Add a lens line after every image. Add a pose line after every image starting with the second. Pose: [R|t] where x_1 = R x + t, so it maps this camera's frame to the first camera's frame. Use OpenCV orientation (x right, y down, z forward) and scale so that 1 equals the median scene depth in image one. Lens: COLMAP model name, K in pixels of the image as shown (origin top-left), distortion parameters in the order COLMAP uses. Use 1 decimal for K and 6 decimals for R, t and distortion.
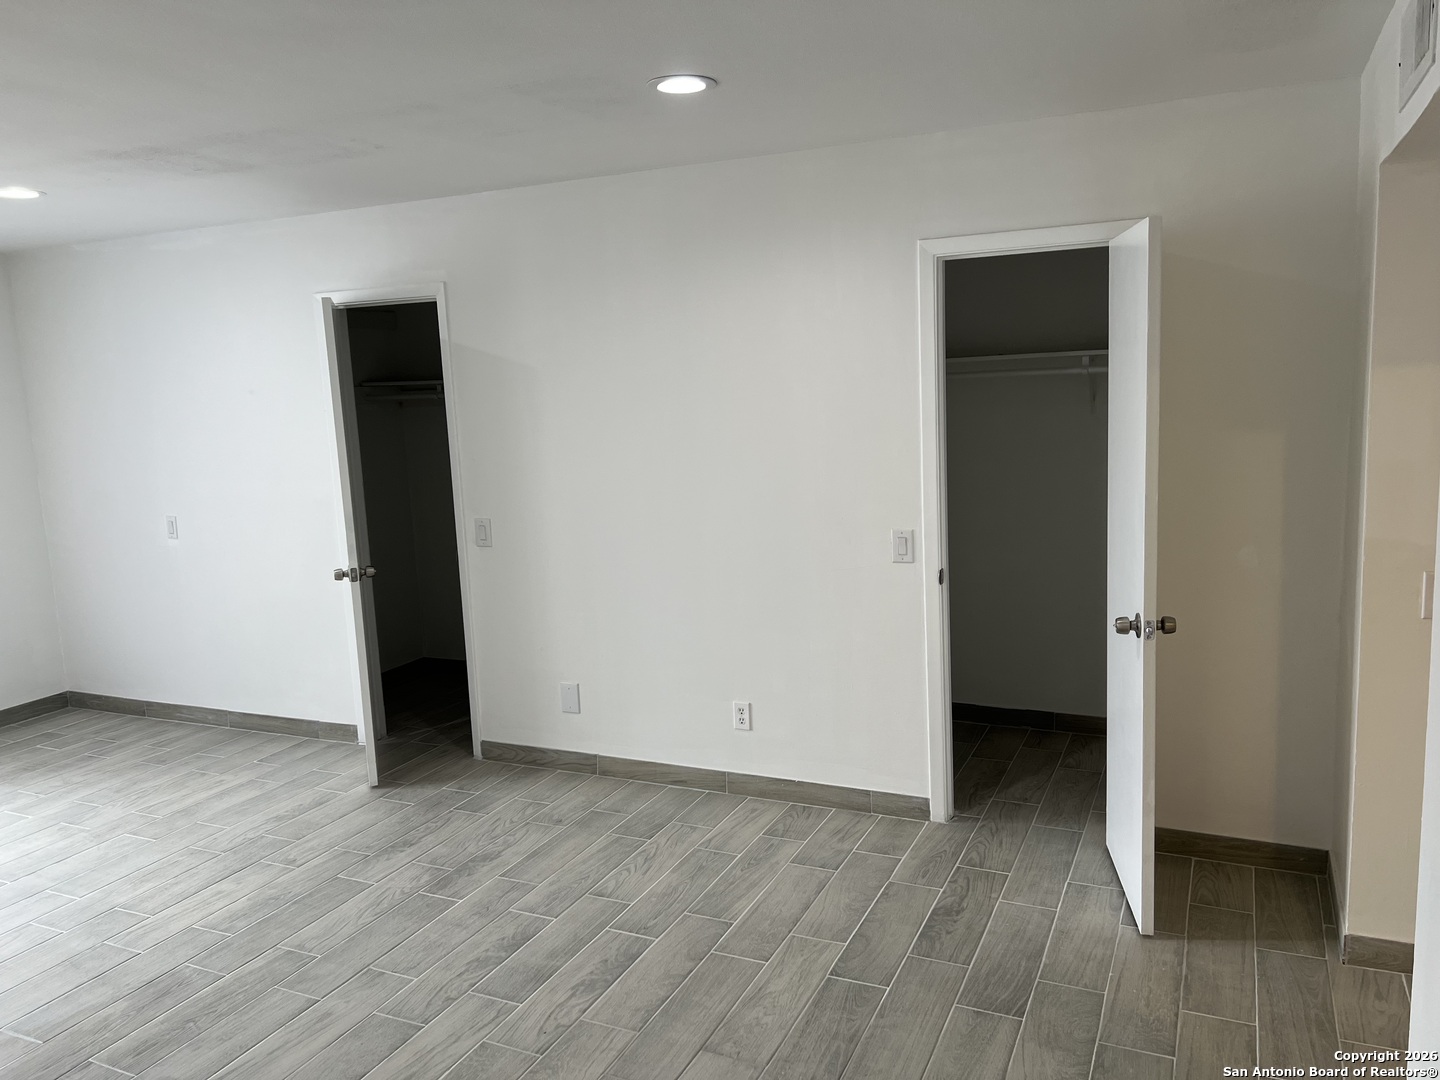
lens RADIAL K [[1076.8, 0, 730.3], [0, 1076.8, 538.2], [0, 0, 1]] dist [0.063107, -0.076376]
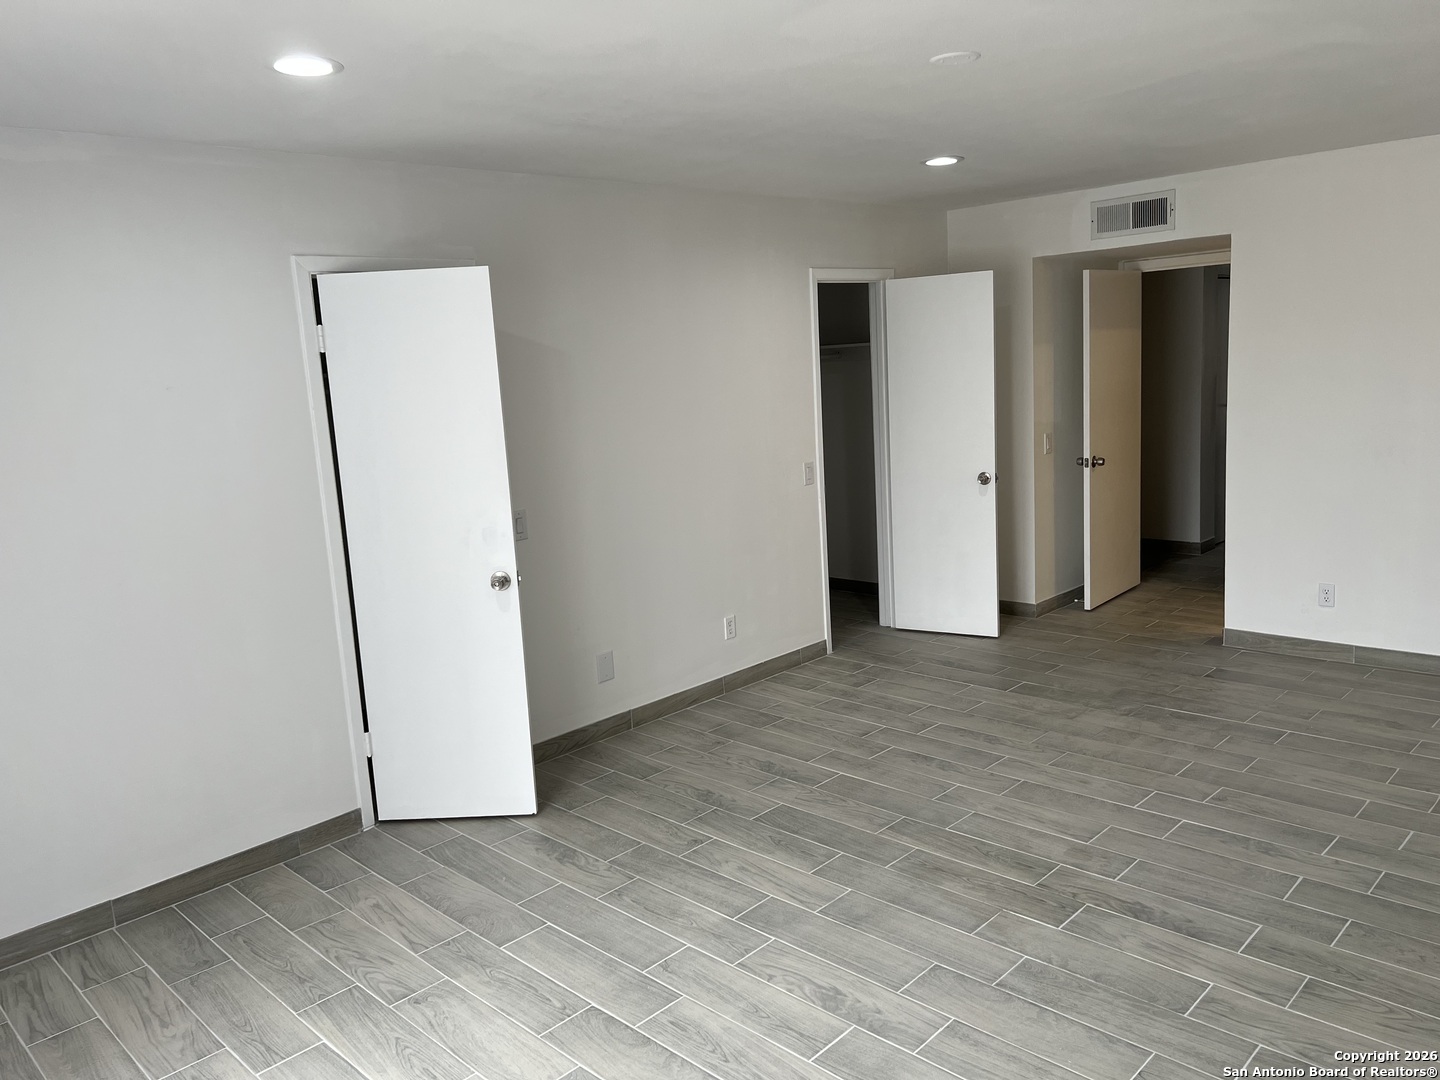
lens RADIAL K [[1076.8, 0, 716.5], [0, 1076.8, 539.7], [0, 0, 1]] dist [0.063107, -0.076376]
pose [[0.342510, -0.139509, 0.929099, -1.228414], [0.185484, 0.979491, 0.078697, -0.040834], [-0.921023, 0.145379, 0.361362, 0.575657]]
